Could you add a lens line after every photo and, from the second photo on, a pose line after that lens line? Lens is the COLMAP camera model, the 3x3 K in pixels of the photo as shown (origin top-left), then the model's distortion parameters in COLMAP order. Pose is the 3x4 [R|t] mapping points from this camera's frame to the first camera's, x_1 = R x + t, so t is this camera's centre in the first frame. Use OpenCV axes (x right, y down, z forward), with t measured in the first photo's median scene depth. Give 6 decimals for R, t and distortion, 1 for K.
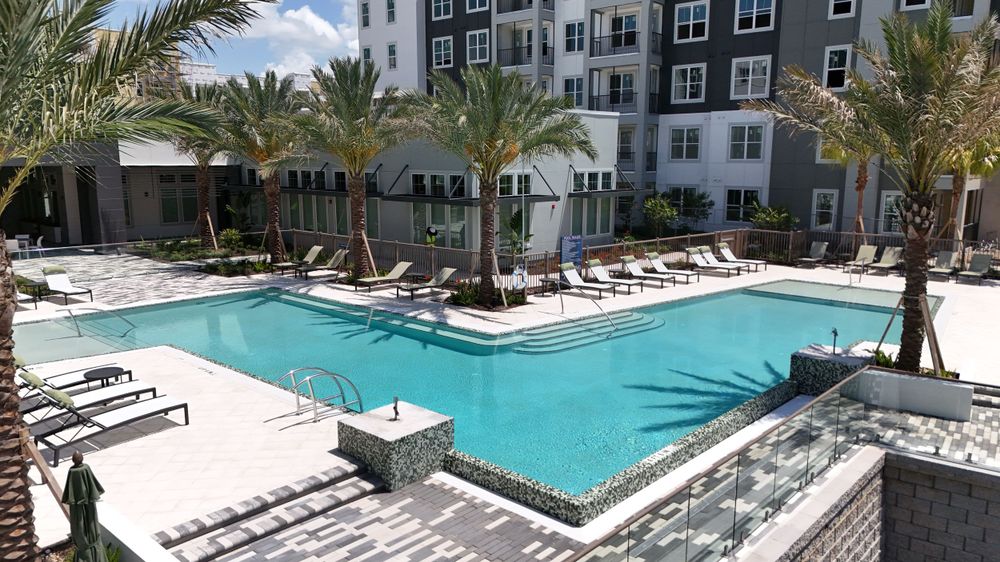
lens RADIAL K [[735.4, 0, 500.0], [0, 735.4, 274.6], [0, 0, 1]] dist [0.072910, -0.074130]
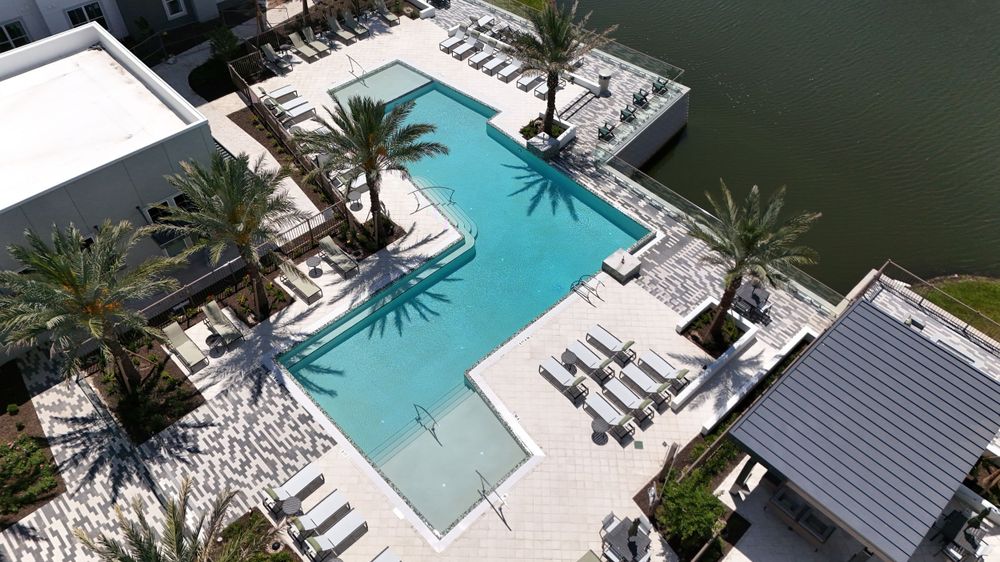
lens RADIAL K [[735.4, 0, 507.6], [0, 735.4, 282.2], [0, 0, 1]] dist [0.072910, -0.074130]
pose [[0.067641, -0.747872, 0.660388, -2.230712], [0.129956, 0.662869, 0.737371, -2.030373], [-0.989210, 0.035945, 0.142027, 1.058402]]
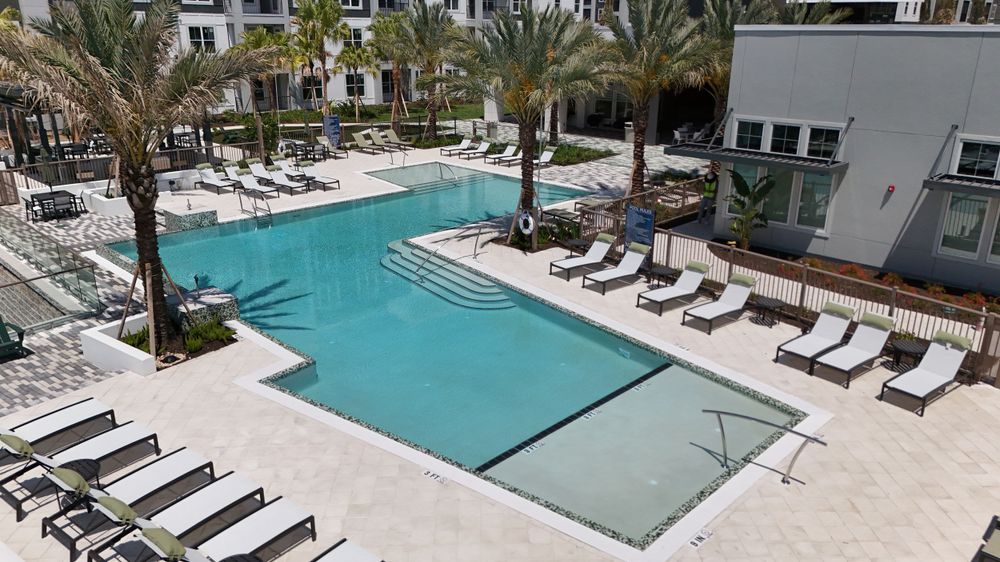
lens RADIAL K [[735.4, 0, 506.4], [0, 735.4, 282.4], [0, 0, 1]] dist [0.072910, -0.074130]
pose [[-0.037556, 0.318893, -0.947046, 2.024992], [-0.167646, 0.932272, 0.320566, -0.479430], [0.985132, 0.170808, 0.018448, 1.955467]]
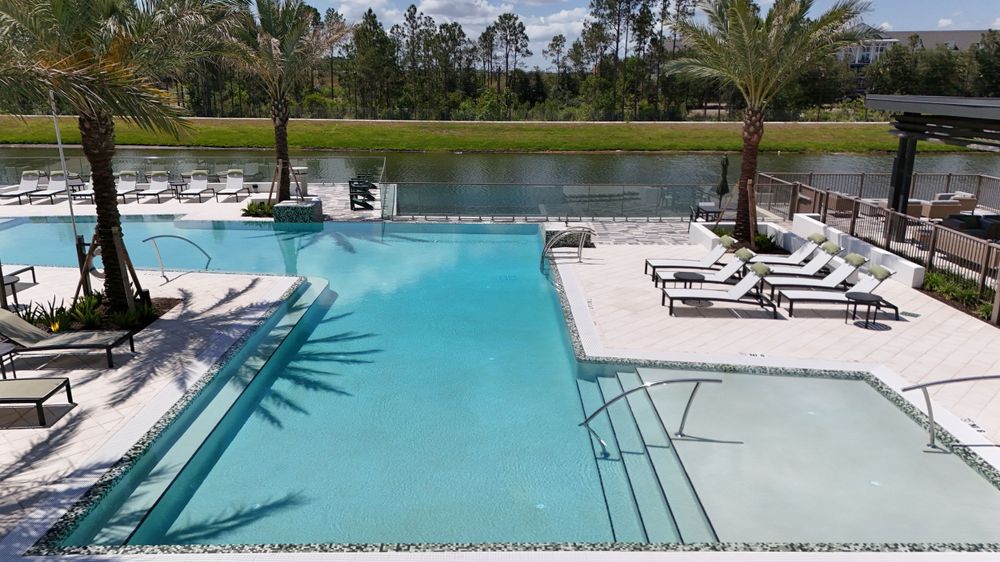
lens RADIAL K [[735.4, 0, 504.9], [0, 735.4, 289.9], [0, 0, 1]] dist [0.072910, -0.074130]
pose [[-0.679897, -0.207301, 0.703396, -1.391986], [0.105568, 0.921549, 0.373634, -0.367051], [-0.725669, 0.328289, -0.604674, 2.321040]]
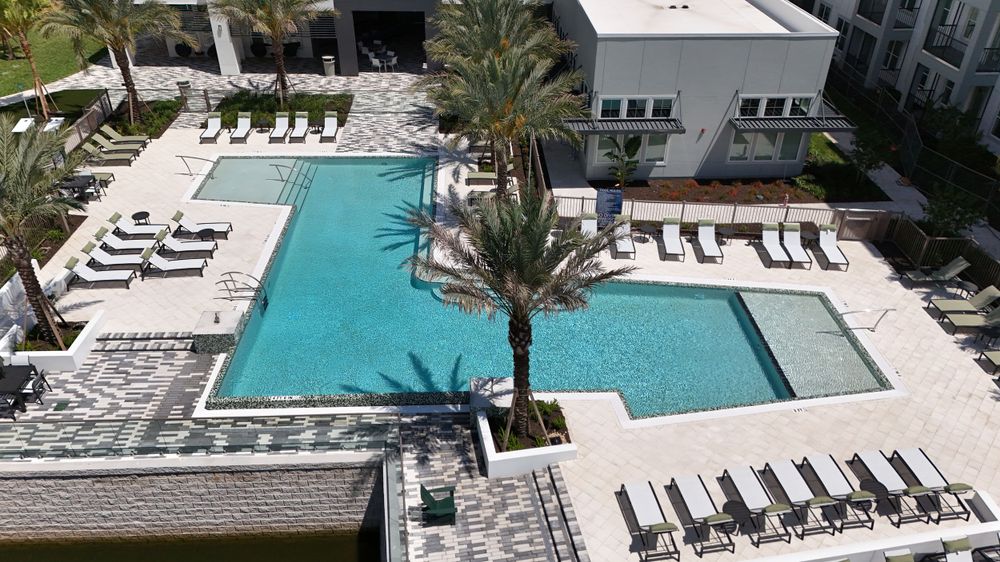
lens RADIAL K [[735.4, 0, 500.9], [0, 735.4, 282.8], [0, 0, 1]] dist [0.072910, -0.074130]
pose [[0.700617, 0.392772, -0.595707, 1.634339], [-0.122008, 0.888512, 0.442335, -0.932519], [0.703029, -0.237226, 0.670428, 0.193467]]
